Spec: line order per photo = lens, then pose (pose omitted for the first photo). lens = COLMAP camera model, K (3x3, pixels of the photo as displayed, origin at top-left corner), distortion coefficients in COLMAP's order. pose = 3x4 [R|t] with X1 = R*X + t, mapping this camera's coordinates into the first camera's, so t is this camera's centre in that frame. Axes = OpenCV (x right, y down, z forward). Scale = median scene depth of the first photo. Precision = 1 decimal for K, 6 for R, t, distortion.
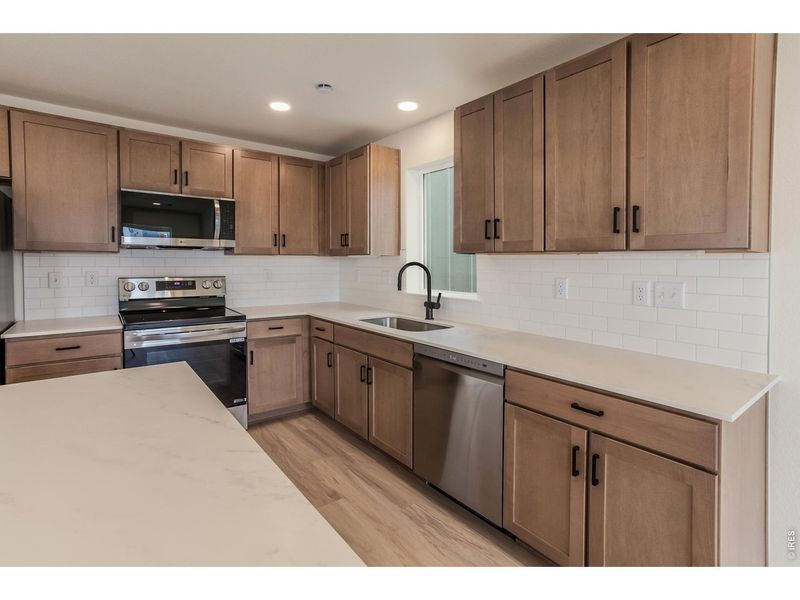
lens RADIAL K [[400.1, 0, 402.3], [0, 400.1, 267.3], [0, 0, 1]] dist [-0.003694, -0.000010]
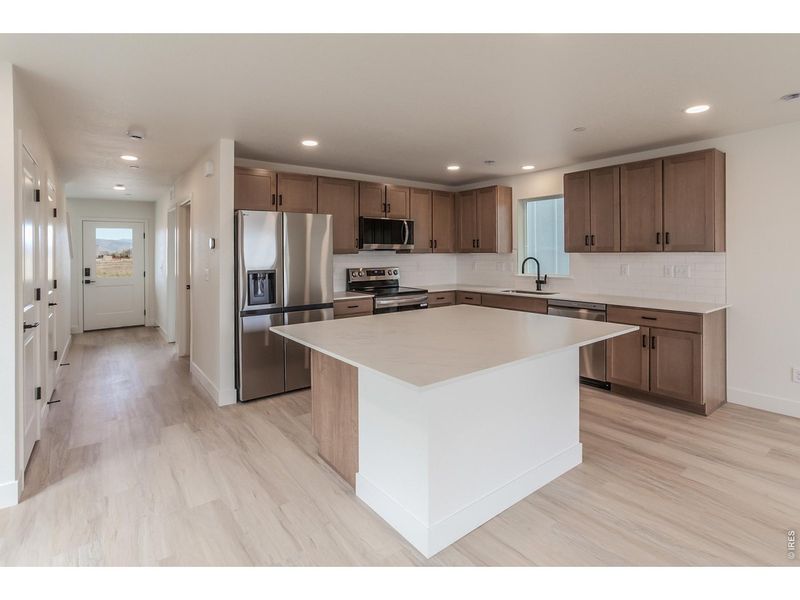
lens RADIAL K [[395.5, 0, 413.2], [0, 395.5, 257.6], [0, 0, 1]] dist [-0.003404, 0.000062]
pose [[0.999835, -0.011879, 0.013774, -0.499673], [0.011948, 0.999916, -0.004958, -0.008124], [-0.013714, 0.005122, 0.999893, -0.688810]]
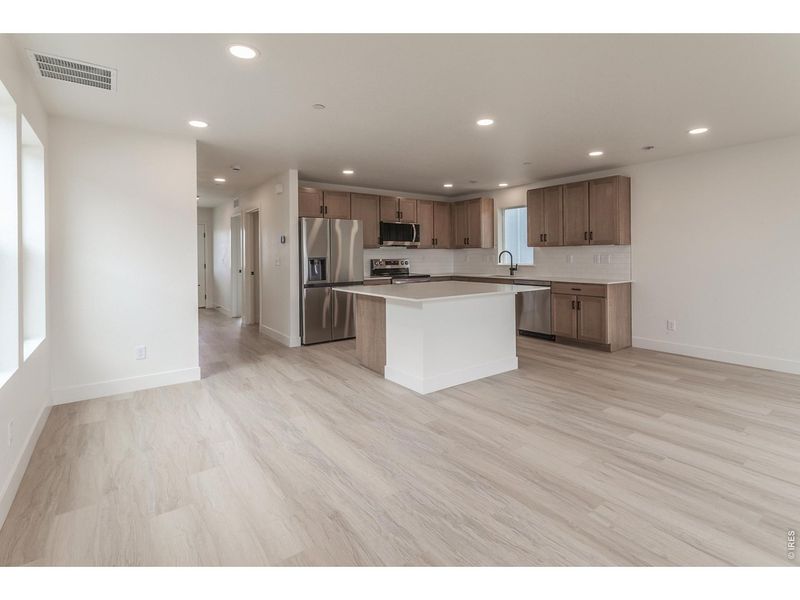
lens RADIAL K [[390.8, 0, 419.9], [0, 390.8, 262.4], [0, 0, 1]] dist [0.116036, 0.000020]
pose [[0.999905, -0.012977, 0.004735, -0.484494], [0.012957, 0.999907, 0.004361, 0.039506], [-0.004791, -0.004300, 0.999979, -1.300378]]
